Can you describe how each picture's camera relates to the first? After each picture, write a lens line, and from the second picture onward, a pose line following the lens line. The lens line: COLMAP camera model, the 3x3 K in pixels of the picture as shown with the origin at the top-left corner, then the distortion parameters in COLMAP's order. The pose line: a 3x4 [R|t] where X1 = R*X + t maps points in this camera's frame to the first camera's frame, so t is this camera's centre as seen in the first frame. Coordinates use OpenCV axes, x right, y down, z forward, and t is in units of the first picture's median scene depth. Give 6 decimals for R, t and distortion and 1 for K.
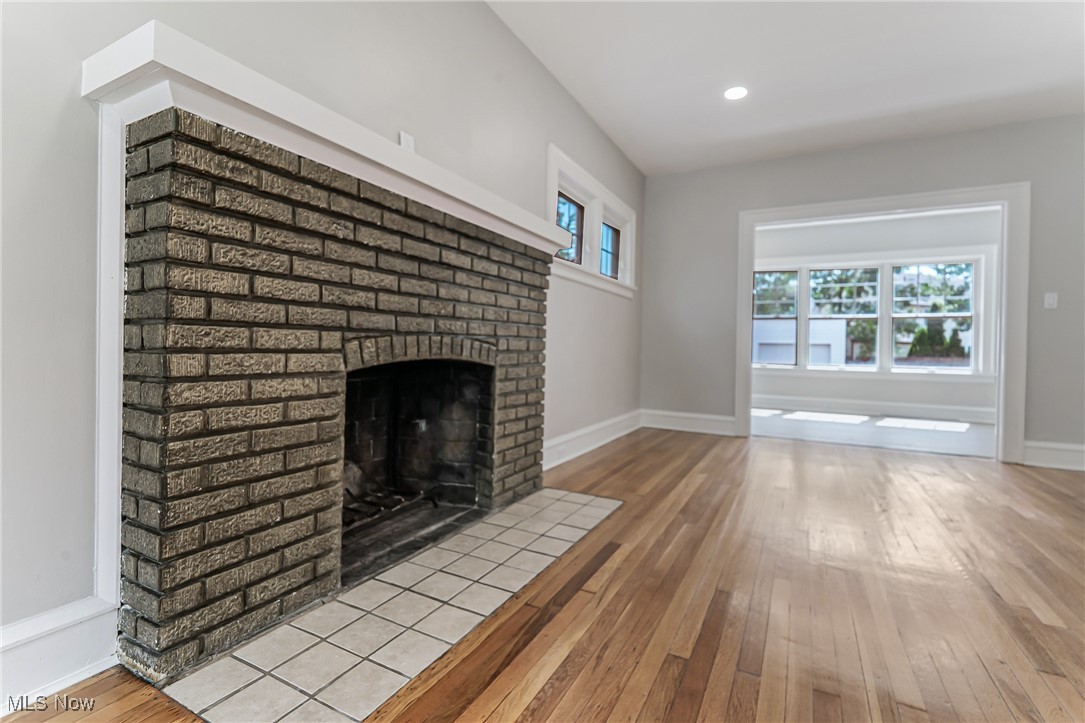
lens RADIAL K [[494.8, 0, 540.9], [0, 494.8, 354.6], [0, 0, 1]] dist [0.002465, 0.000102]
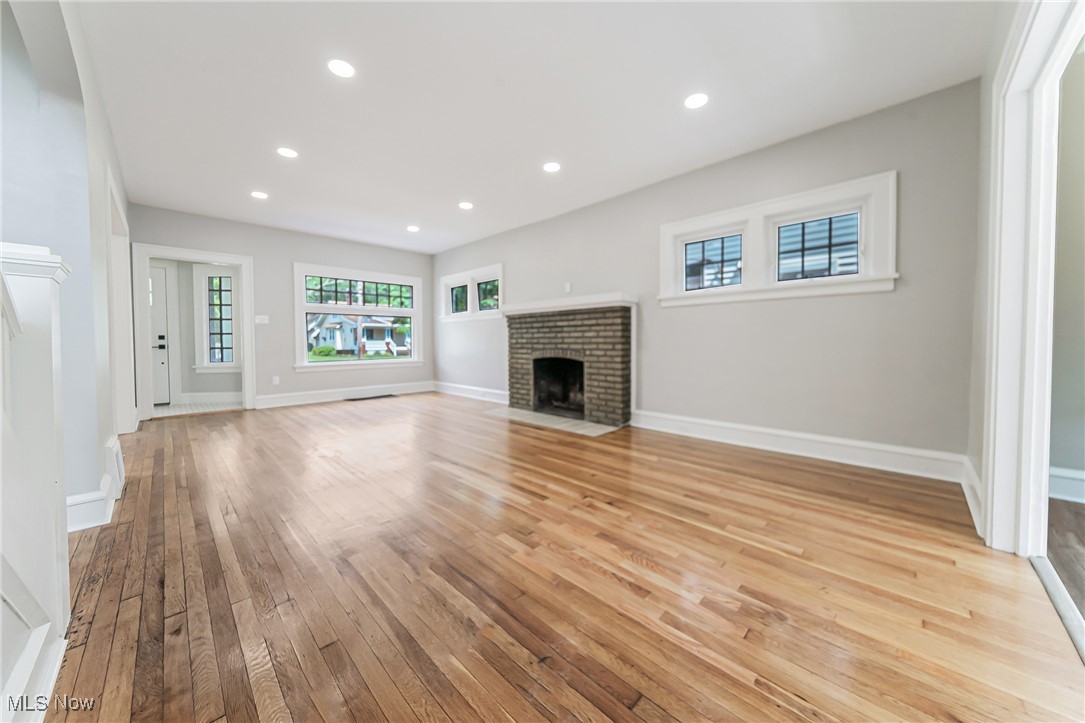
lens RADIAL K [[374.4, 0, 546.3], [0, 374.4, 354.5], [0, 0, 1]] dist [-0.007757, -0.000047]
pose [[-0.276073, 0.016972, -0.960987, 2.460077], [-0.013104, 0.999685, 0.021420, -0.067944], [0.961047, 0.018506, -0.275764, 1.879932]]
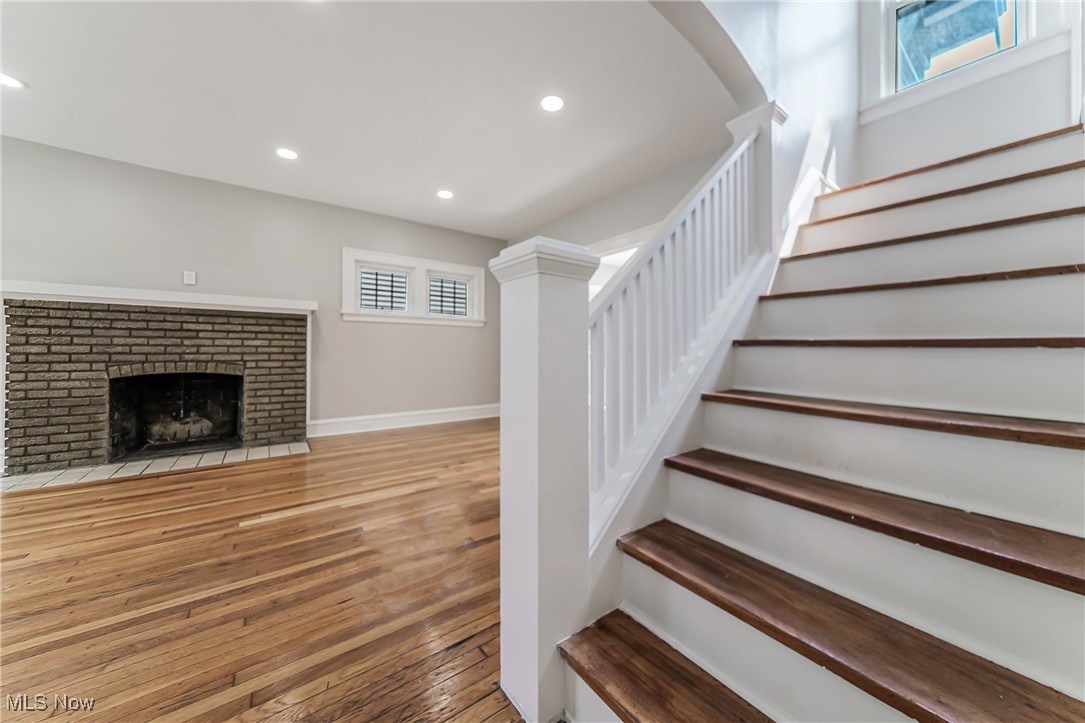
lens RADIAL K [[374.4, 0, 547.4], [0, 374.4, 350.4], [0, 0, 1]] dist [-0.007757, -0.000047]
pose [[0.907981, -0.015374, -0.418730, 2.349649], [0.005983, 0.999700, -0.023731, -0.049434], [0.418969, 0.019042, 0.907801, 0.200928]]
